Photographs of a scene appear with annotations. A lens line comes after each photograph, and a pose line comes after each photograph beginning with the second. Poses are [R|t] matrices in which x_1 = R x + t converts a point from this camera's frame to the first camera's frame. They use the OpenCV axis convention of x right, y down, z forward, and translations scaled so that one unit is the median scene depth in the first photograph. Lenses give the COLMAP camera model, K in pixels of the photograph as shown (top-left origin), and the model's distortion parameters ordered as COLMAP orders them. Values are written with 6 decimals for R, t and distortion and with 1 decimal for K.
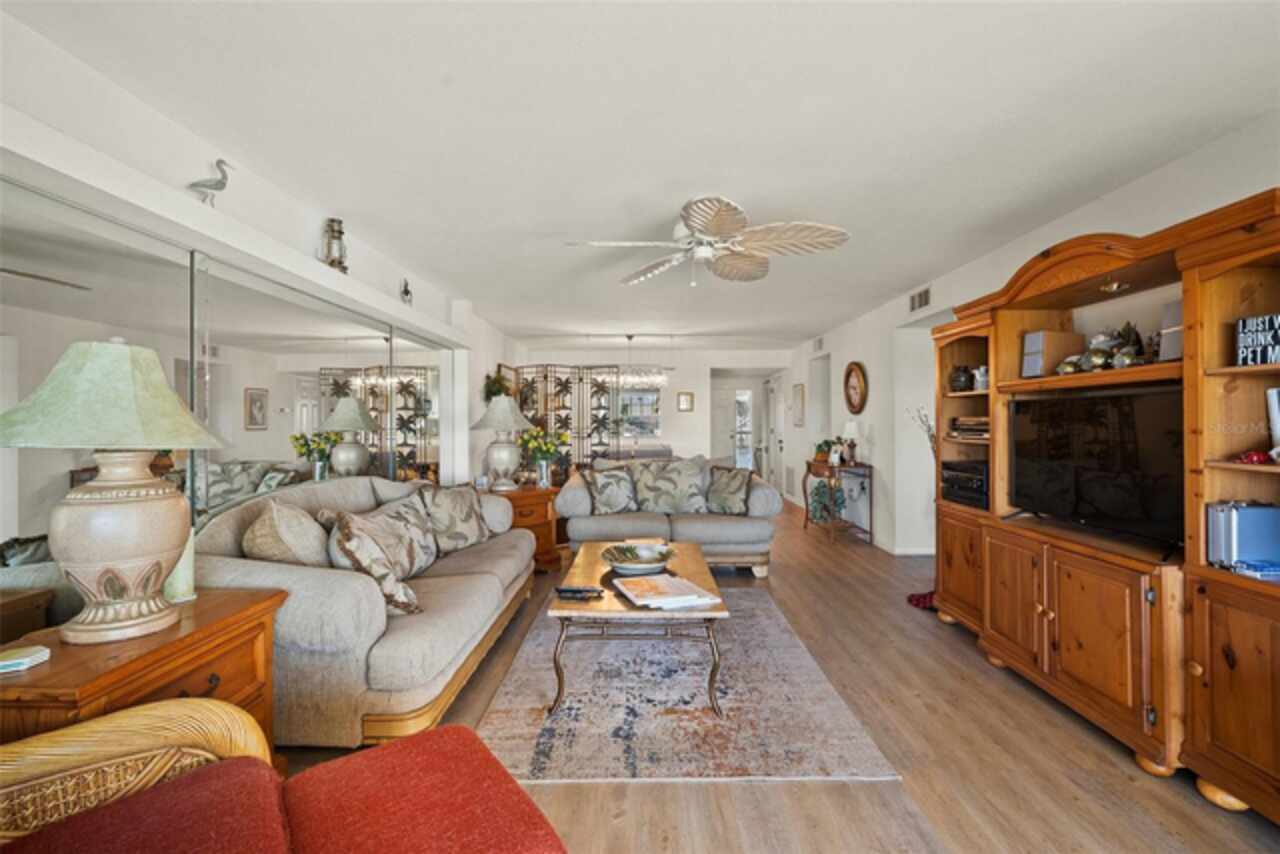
lens RADIAL K [[560.9, 0, 642.4], [0, 560.9, 430.5], [0, 0, 1]] dist [-0.008954, 0.000970]
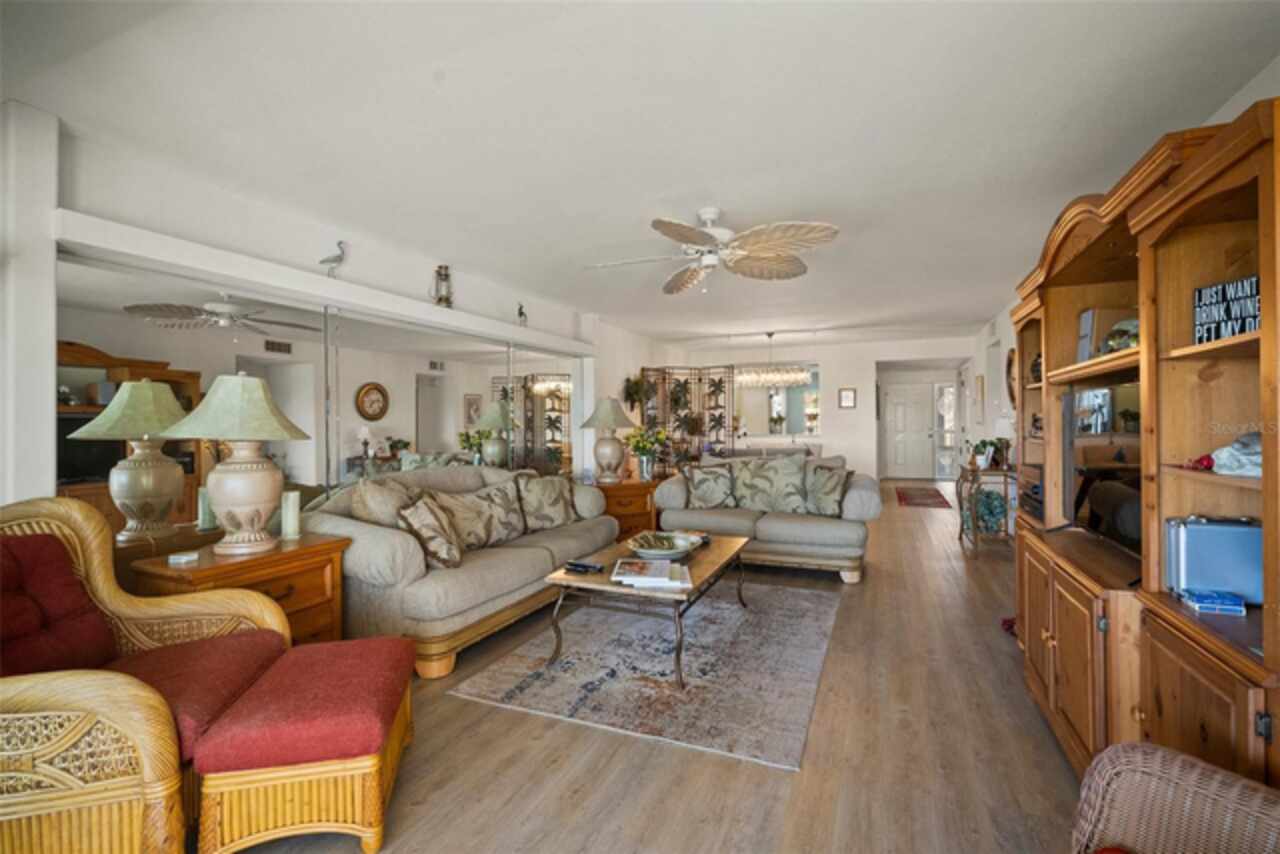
lens RADIAL K [[569.2, 0, 639.9], [0, 569.2, 432.8], [0, 0, 1]] dist [-0.013072, -0.000181]
pose [[0.920990, 0.002764, -0.389576, 0.338734], [-0.000256, 0.999979, 0.006489, 0.000874], [0.389586, -0.005876, 0.920971, -0.033722]]
